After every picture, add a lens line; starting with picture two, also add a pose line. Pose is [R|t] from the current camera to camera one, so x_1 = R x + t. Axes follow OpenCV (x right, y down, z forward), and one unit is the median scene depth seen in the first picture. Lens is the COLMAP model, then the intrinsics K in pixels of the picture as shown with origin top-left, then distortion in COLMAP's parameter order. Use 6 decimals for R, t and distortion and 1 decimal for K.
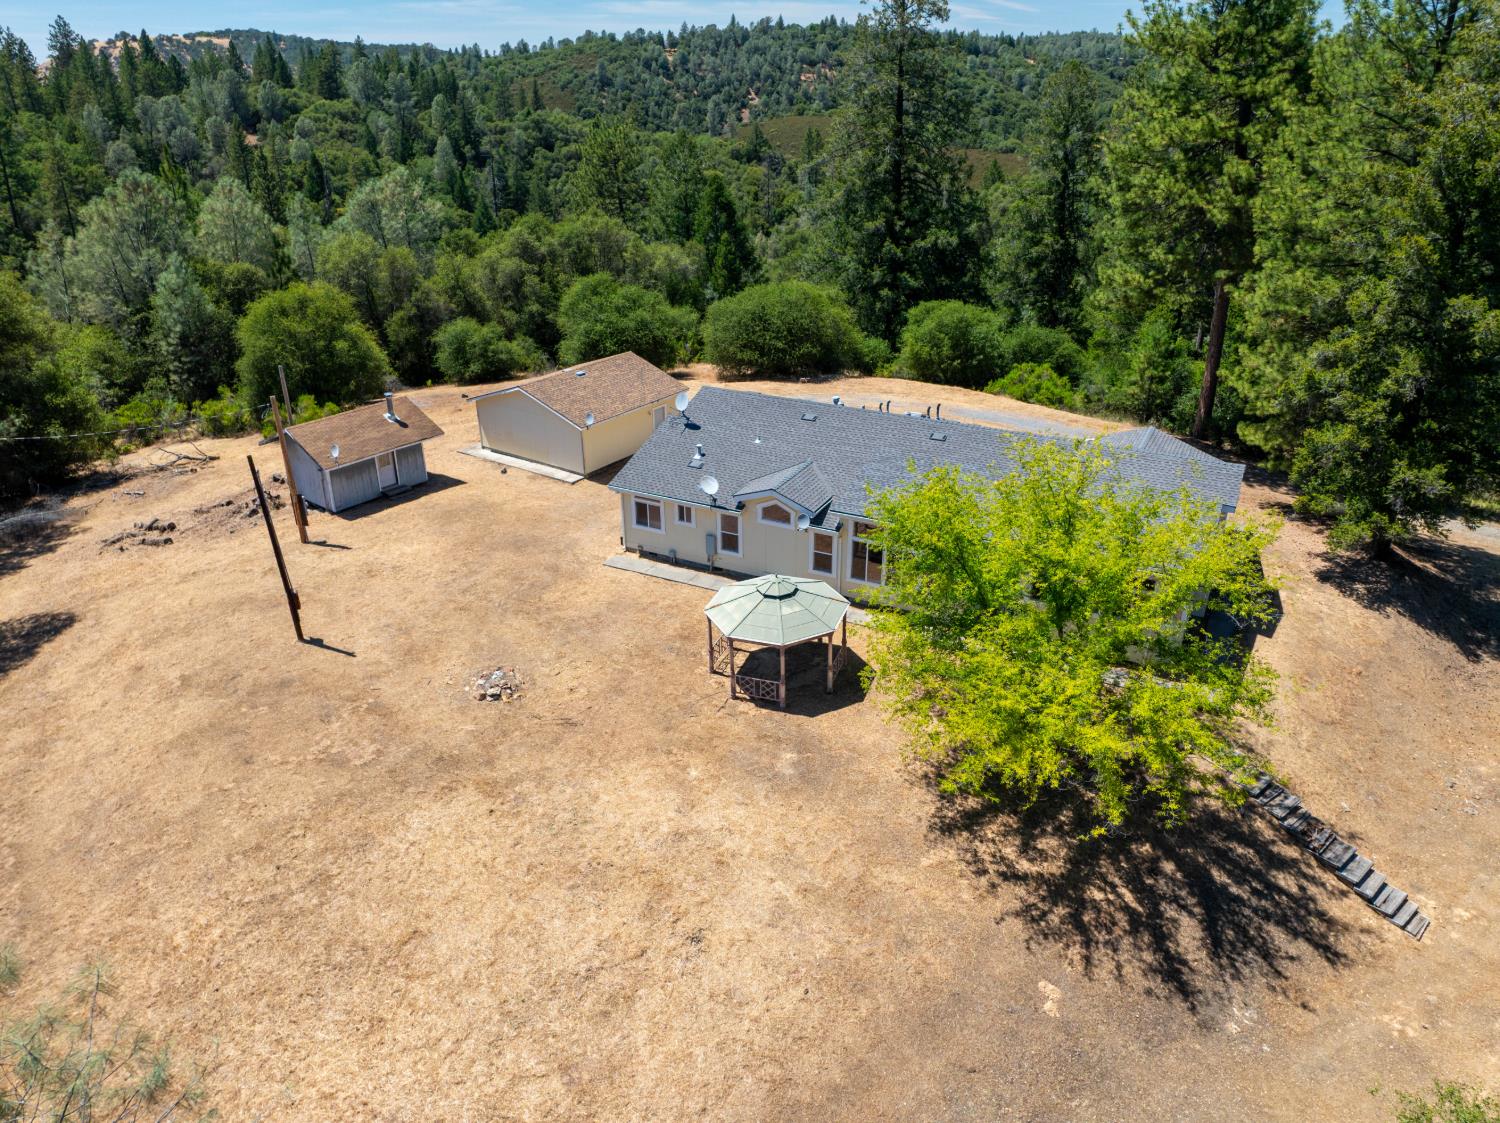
lens RADIAL K [[1059.7, 0, 747.3], [0, 1059.7, 561.6], [0, 0, 1]] dist [-0.052465, 0.027071]
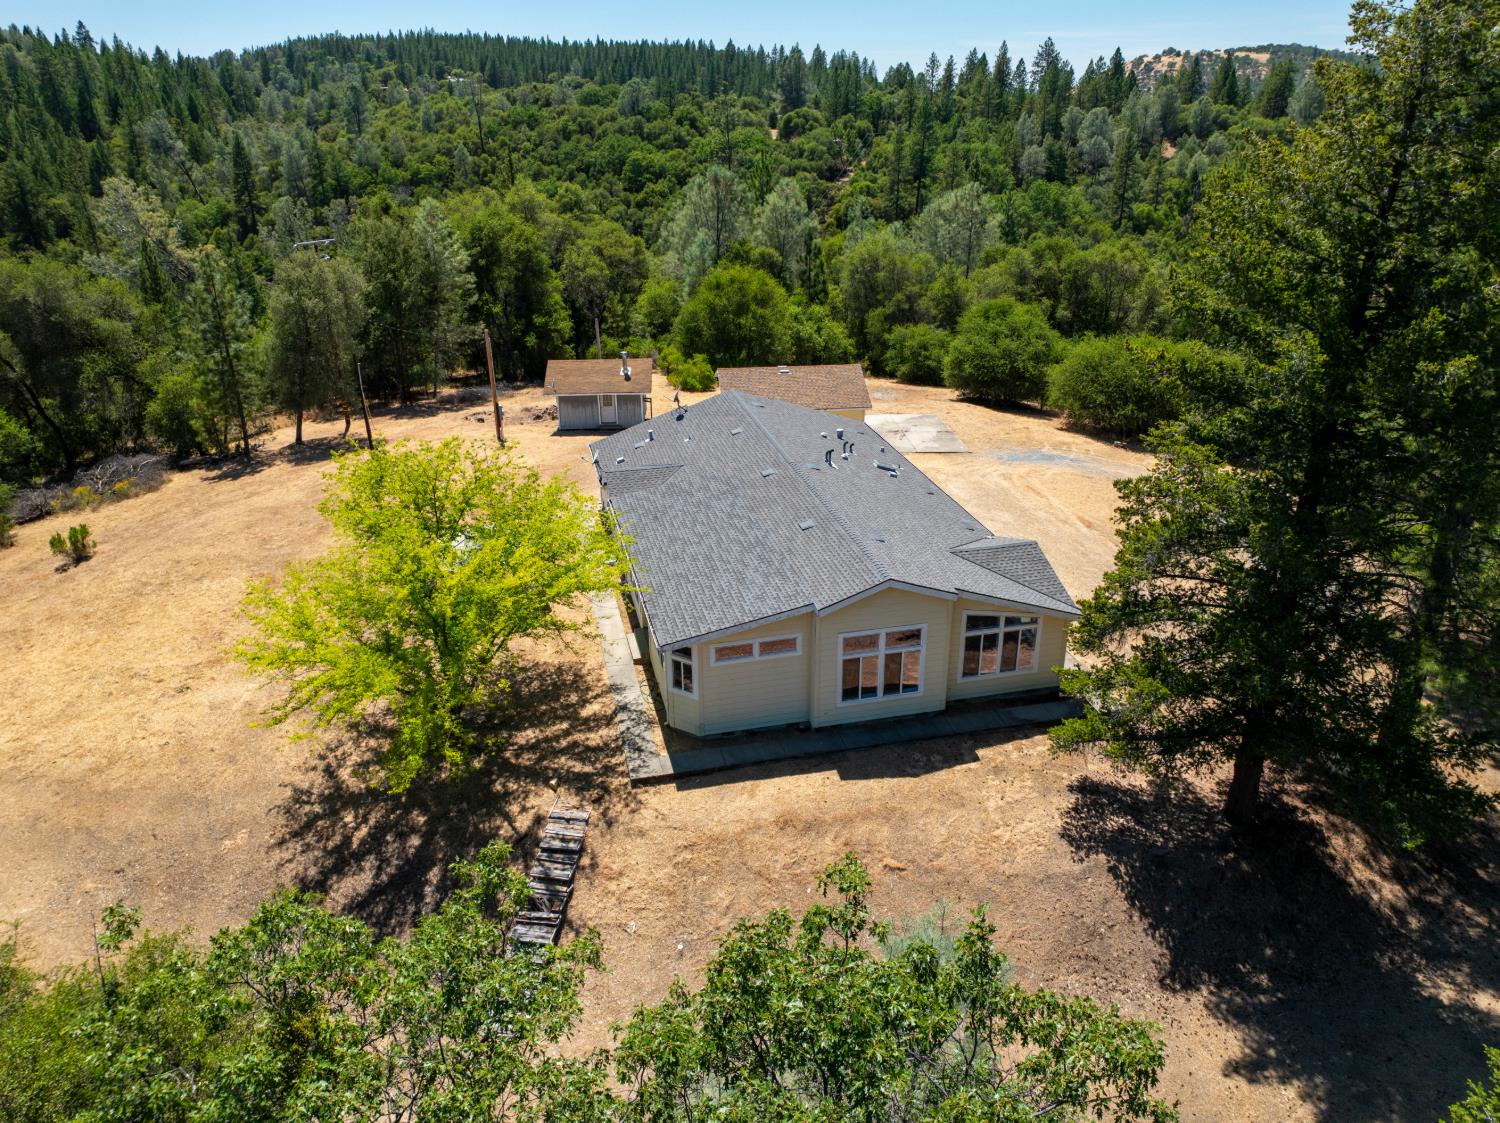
lens RADIAL K [[1059.7, 0, 738.9], [0, 1059.7, 564.1], [0, 0, 1]] dist [-0.052465, 0.027071]
pose [[0.646697, 0.311752, -0.696128, 0.819255], [-0.318200, 0.939715, 0.125235, -0.141710], [0.693204, 0.140519, 0.706910, 0.267459]]
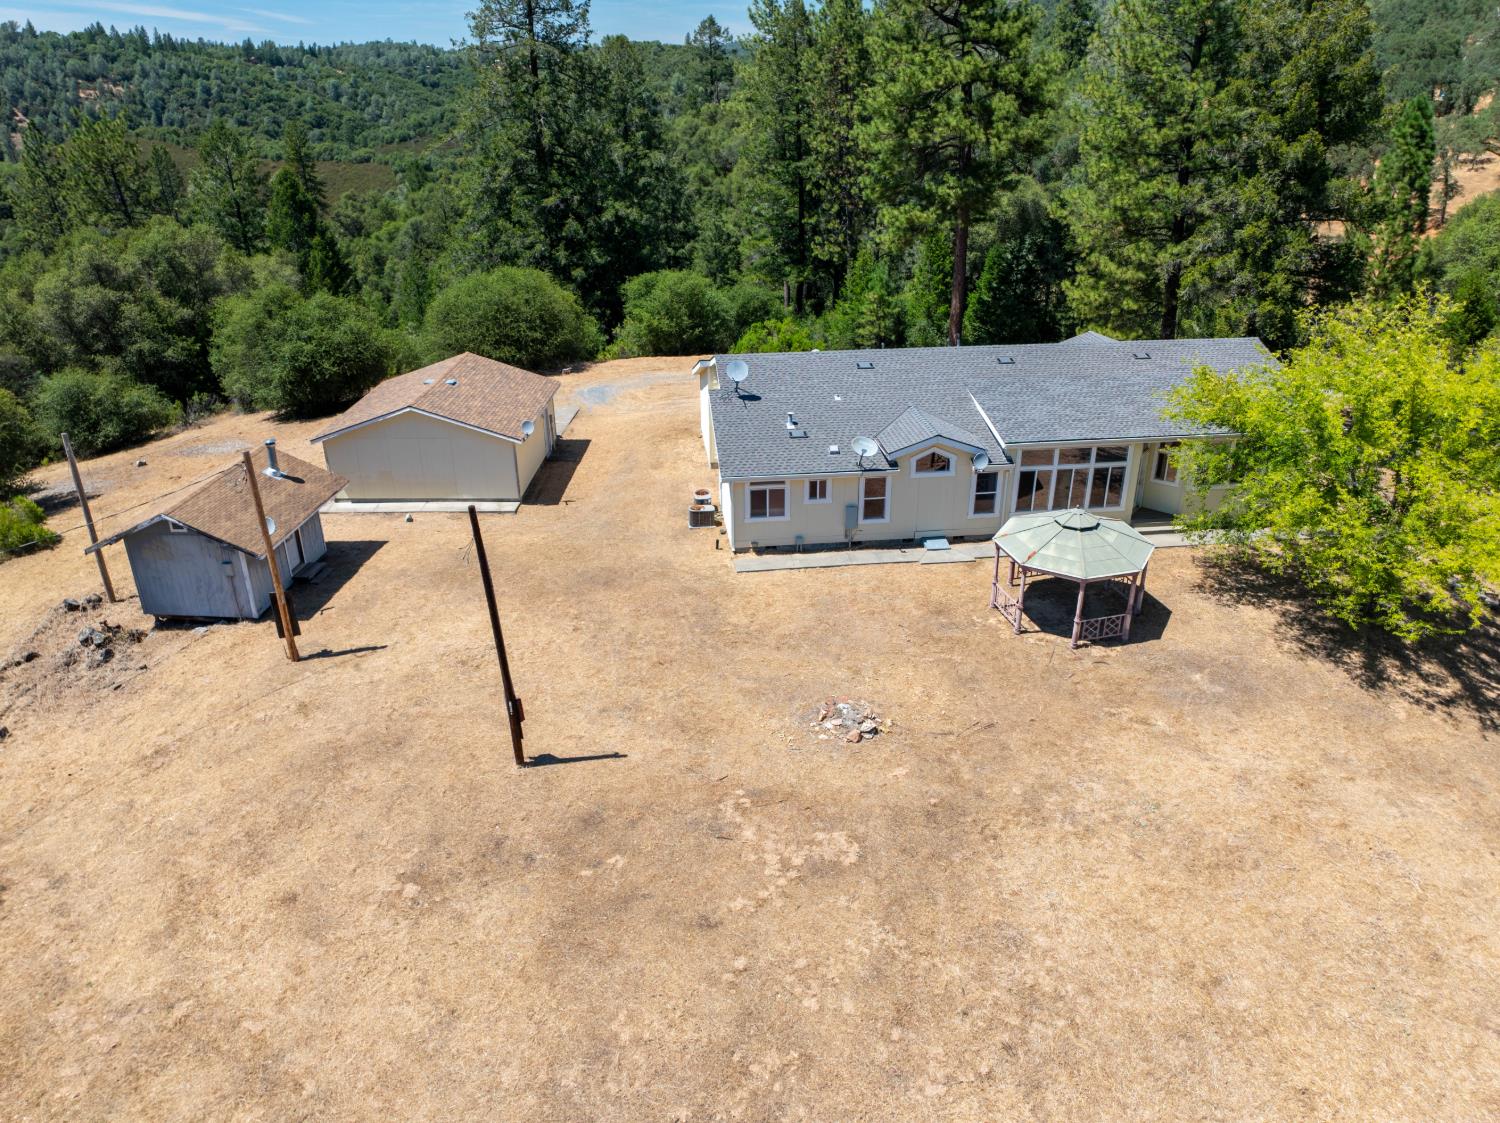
lens RADIAL K [[1059.7, 0, 751.8], [0, 1059.7, 568.8], [0, 0, 1]] dist [-0.052465, 0.027071]
pose [[0.824705, -0.243570, 0.510427, -0.522500], [0.245412, 0.967235, 0.065037, -0.048406], [-0.509544, 0.071629, 0.857458, 0.270629]]
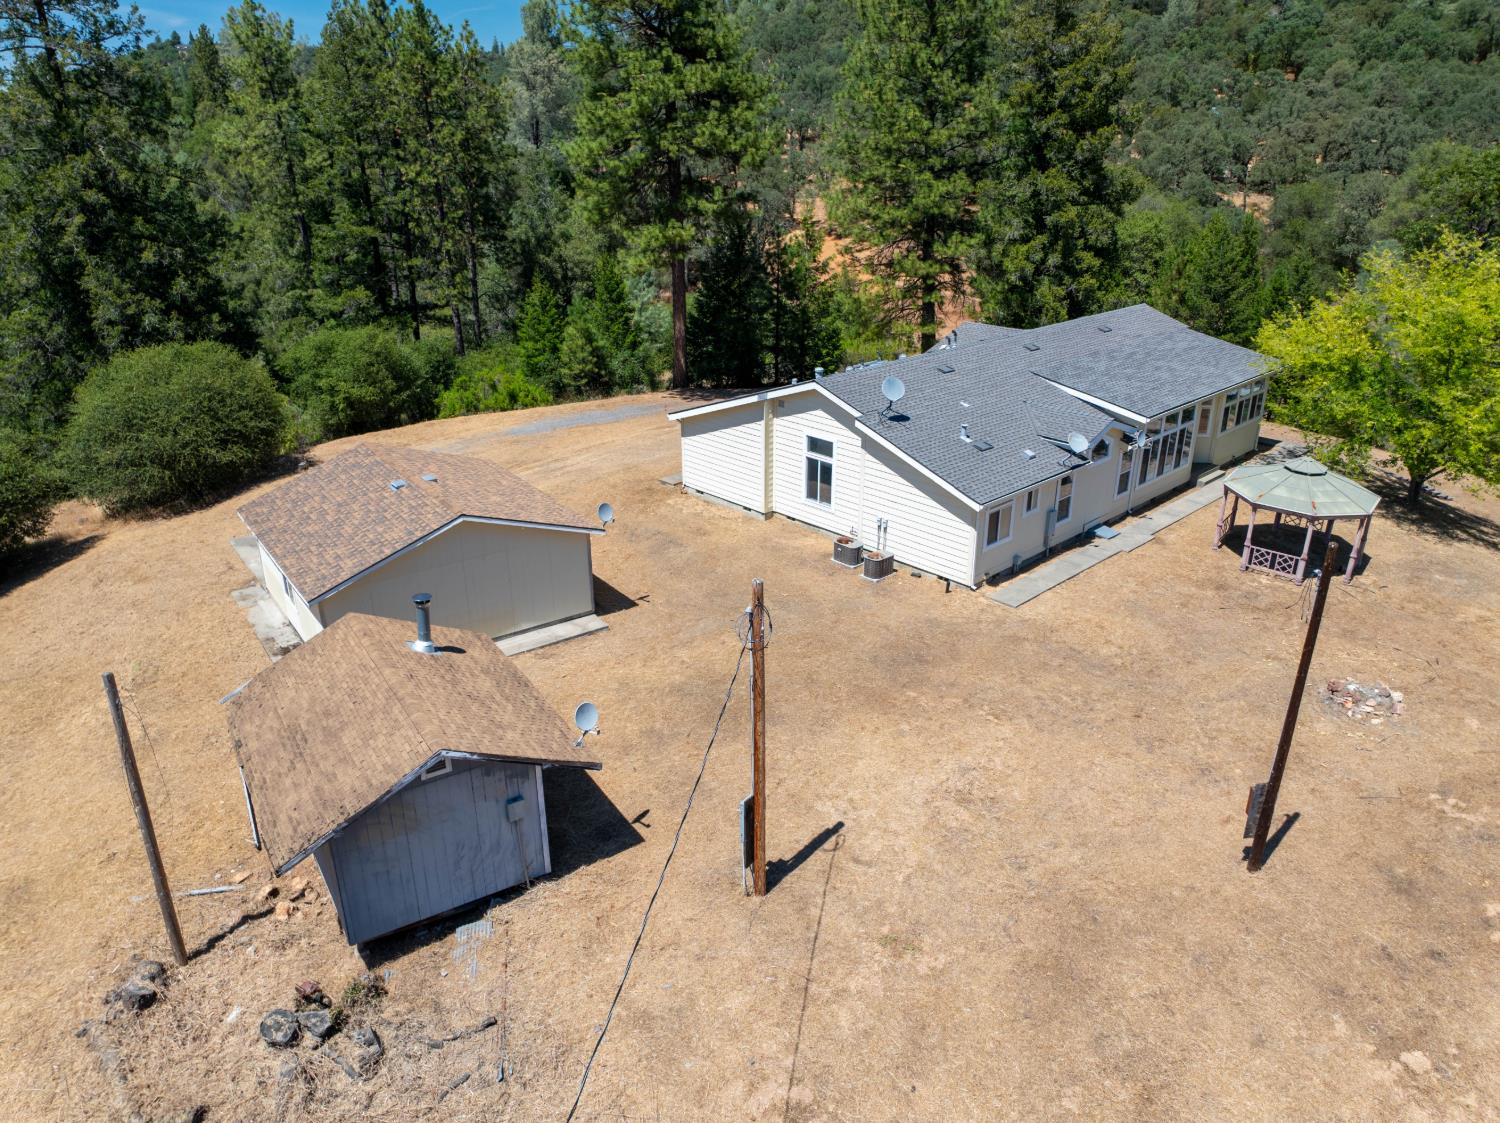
lens RADIAL K [[1059.7, 0, 748.8], [0, 1059.7, 565.0], [0, 0, 1]] dist [-0.052465, 0.027071]
pose [[0.320259, -0.366604, 0.873519, -0.774350], [0.408652, 0.885344, 0.221743, -0.244179], [-0.854657, 0.285950, 0.433353, 0.794663]]
